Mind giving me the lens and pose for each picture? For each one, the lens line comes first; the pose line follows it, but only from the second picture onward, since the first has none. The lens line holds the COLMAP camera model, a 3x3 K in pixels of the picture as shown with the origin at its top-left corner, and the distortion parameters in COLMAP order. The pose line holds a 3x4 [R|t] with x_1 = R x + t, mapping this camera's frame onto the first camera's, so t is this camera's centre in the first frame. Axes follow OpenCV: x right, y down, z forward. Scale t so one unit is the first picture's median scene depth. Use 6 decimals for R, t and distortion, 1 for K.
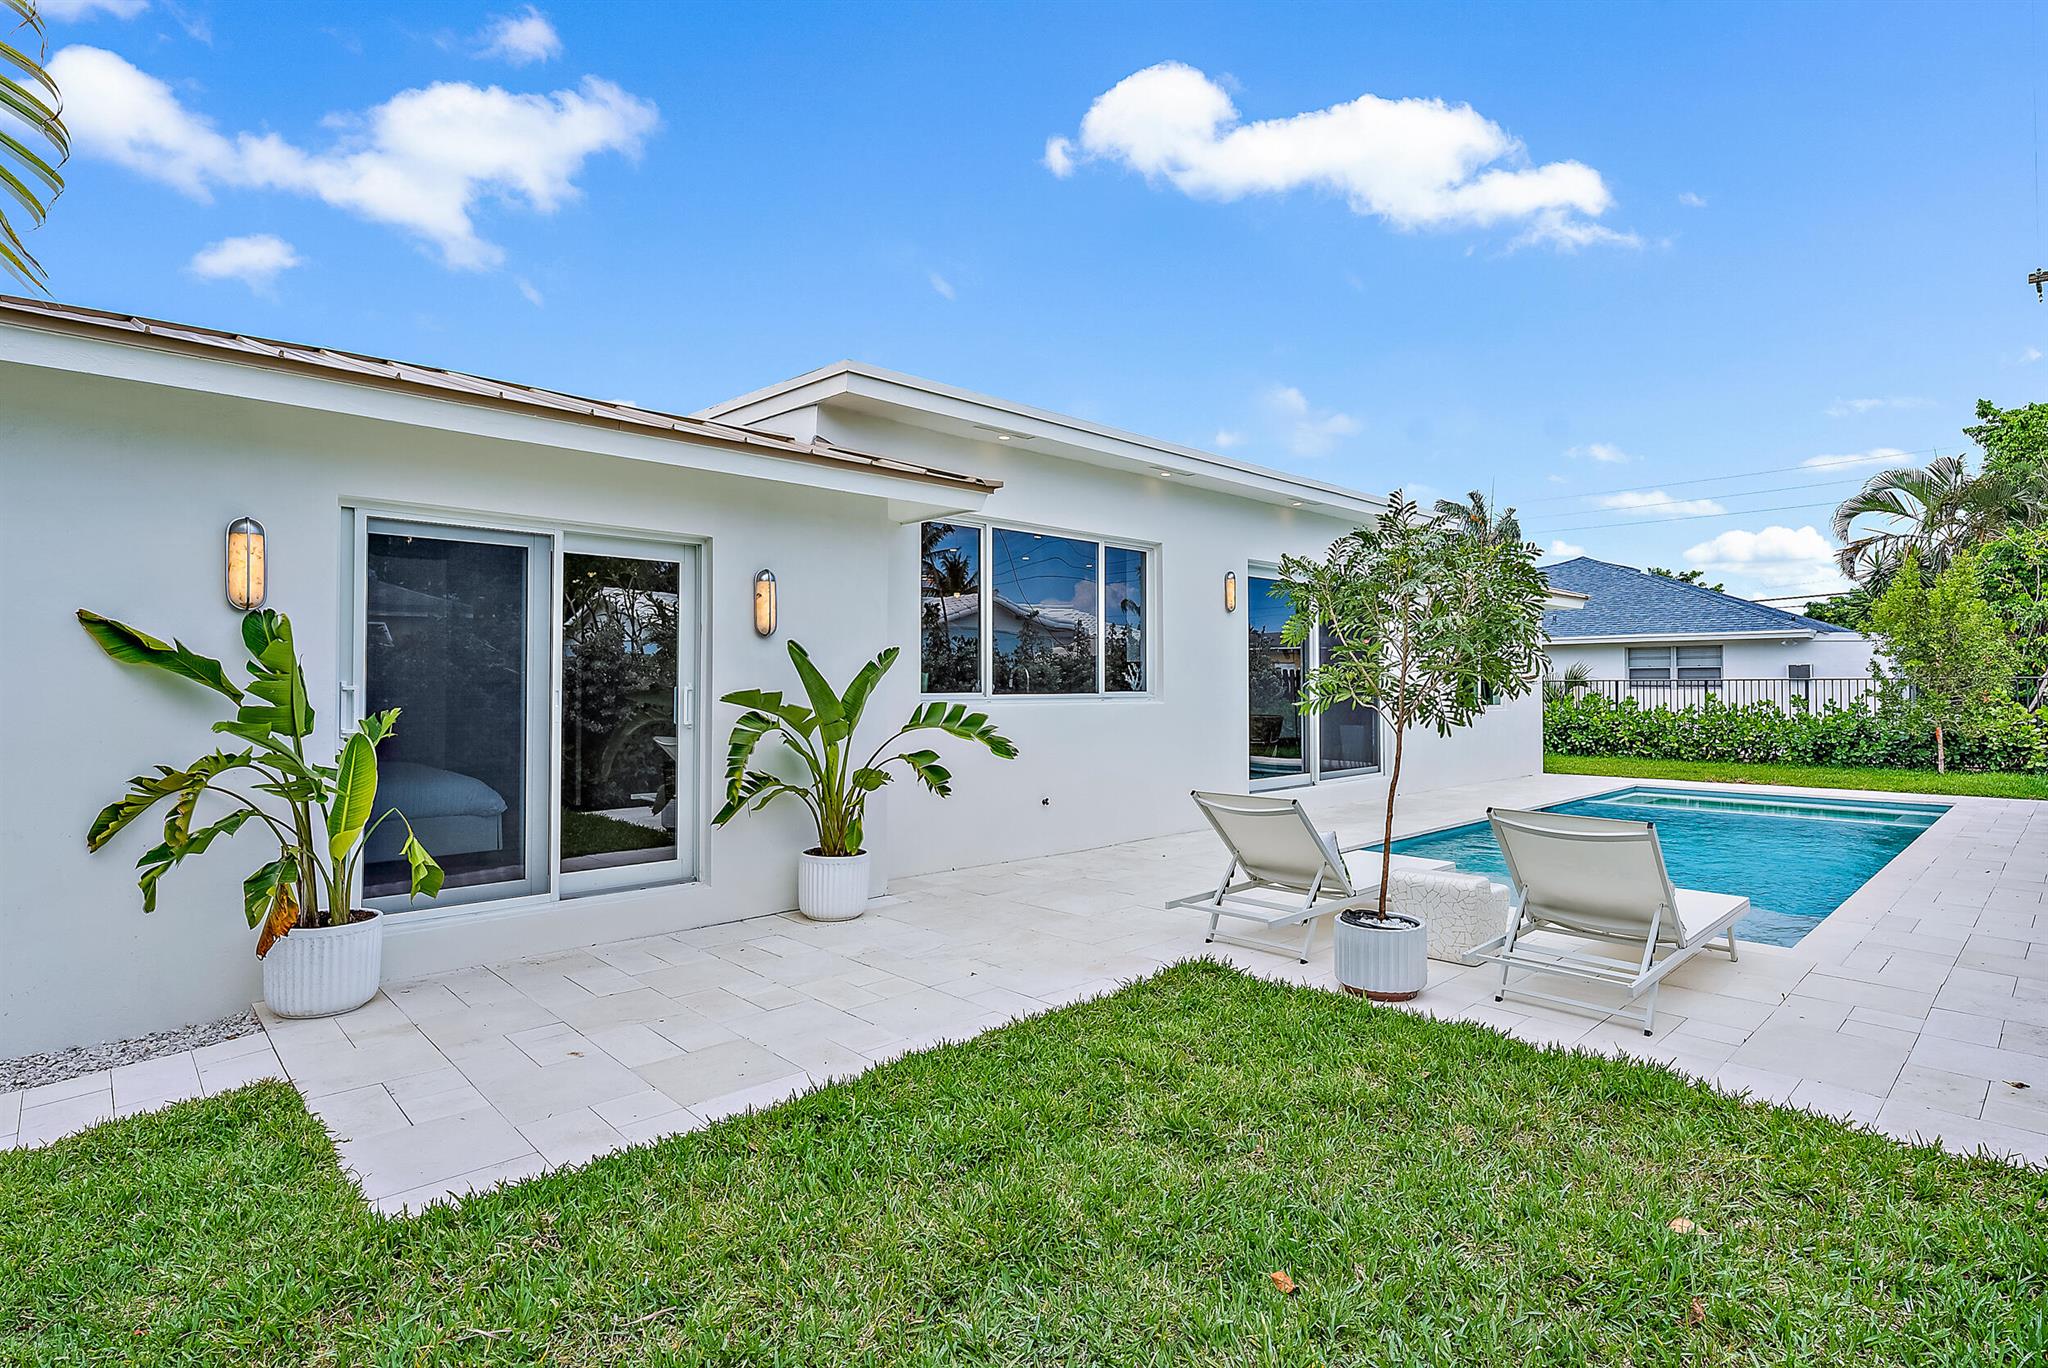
lens RADIAL K [[1072.7, 0, 1009.8], [0, 1072.7, 680.1], [0, 0, 1]] dist [-0.000943, -0.001004]
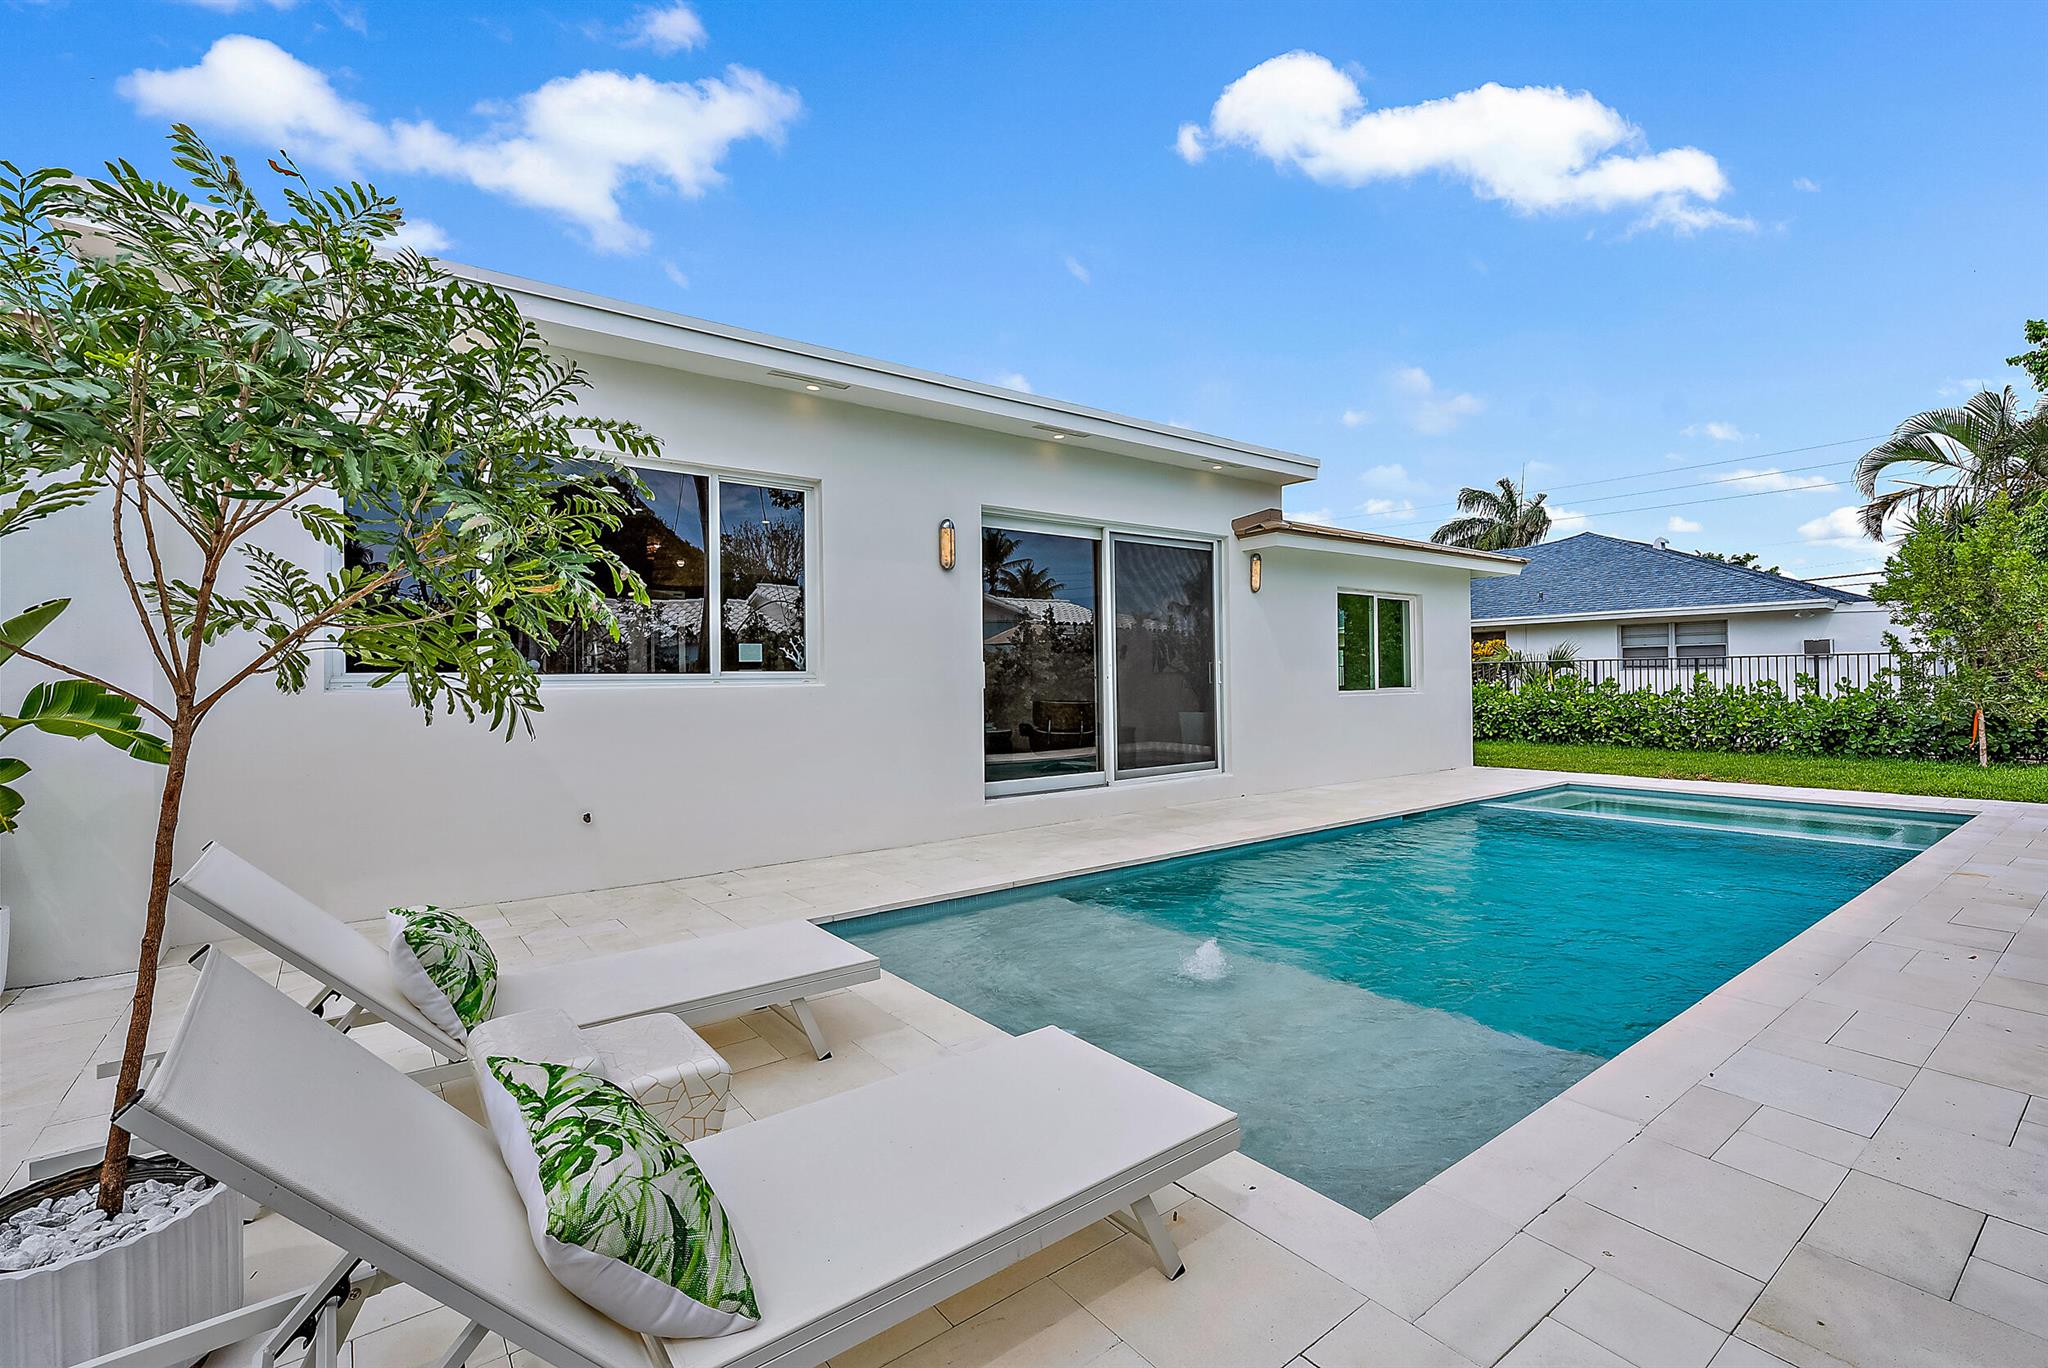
lens RADIAL K [[927.2, 0, 1036.8], [0, 927.2, 681.2], [0, 0, 1]] dist [0.003609, -0.000644]
pose [[0.994177, -0.009528, -0.107339, 0.195376], [0.010372, 0.999920, 0.007307, 0.007768], [0.107260, -0.008377, 0.994196, 0.185069]]
